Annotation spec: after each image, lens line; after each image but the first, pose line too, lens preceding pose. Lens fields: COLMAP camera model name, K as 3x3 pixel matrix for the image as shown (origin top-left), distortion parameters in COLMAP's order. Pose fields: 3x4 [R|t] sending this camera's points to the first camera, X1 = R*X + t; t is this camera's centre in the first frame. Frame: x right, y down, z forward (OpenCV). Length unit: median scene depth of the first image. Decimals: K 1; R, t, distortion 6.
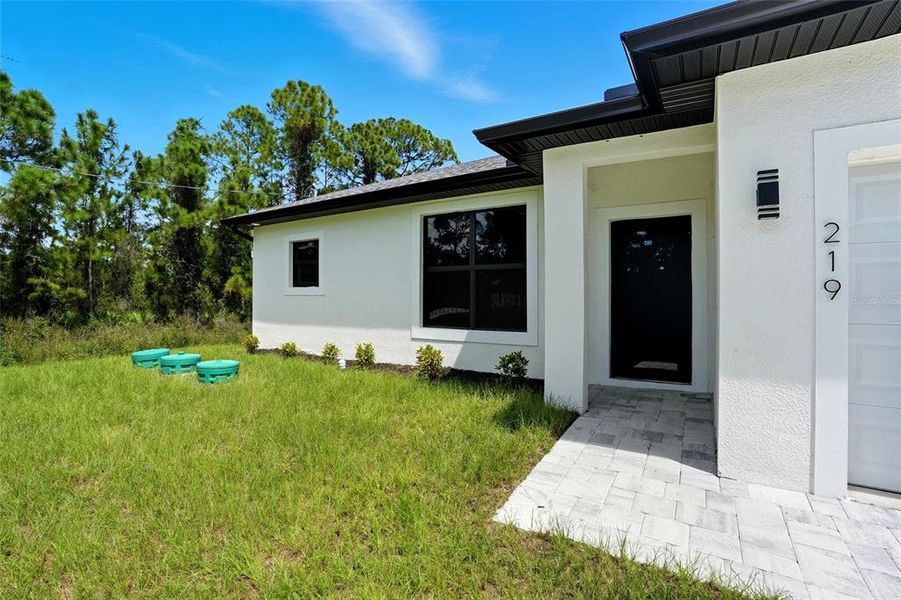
lens RADIAL K [[425.1, 0, 452.2], [0, 425.1, 293.9], [0, 0, 1]] dist [-0.042714, 0.000253]
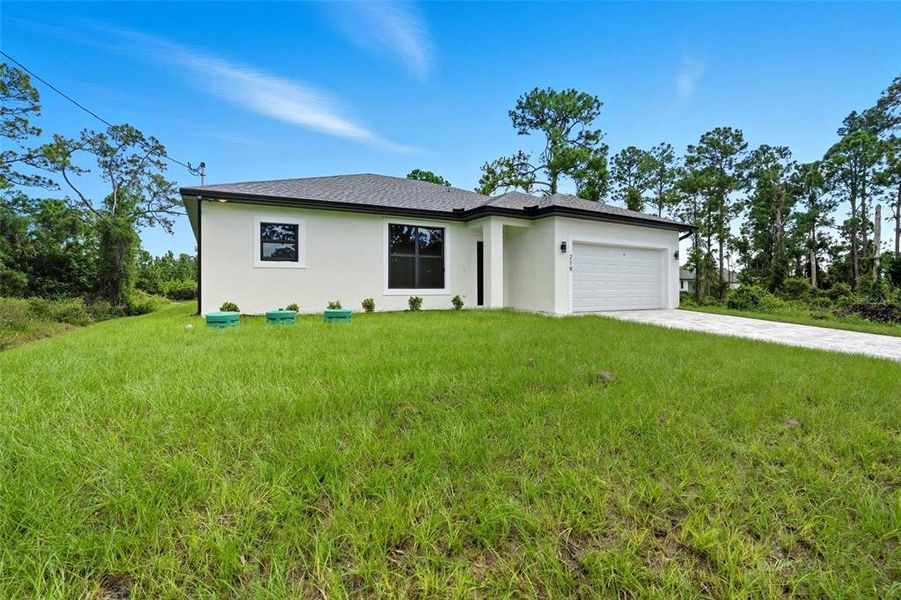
lens RADIAL K [[425.1, 0, 452.2], [0, 425.1, 293.9], [0, 0, 1]] dist [-0.042714, 0.000253]
pose [[0.474732, -0.013453, 0.880028, -1.461065], [-0.001603, 0.999868, 0.016150, 0.072226], [-0.880129, -0.009078, 0.474648, -0.040580]]
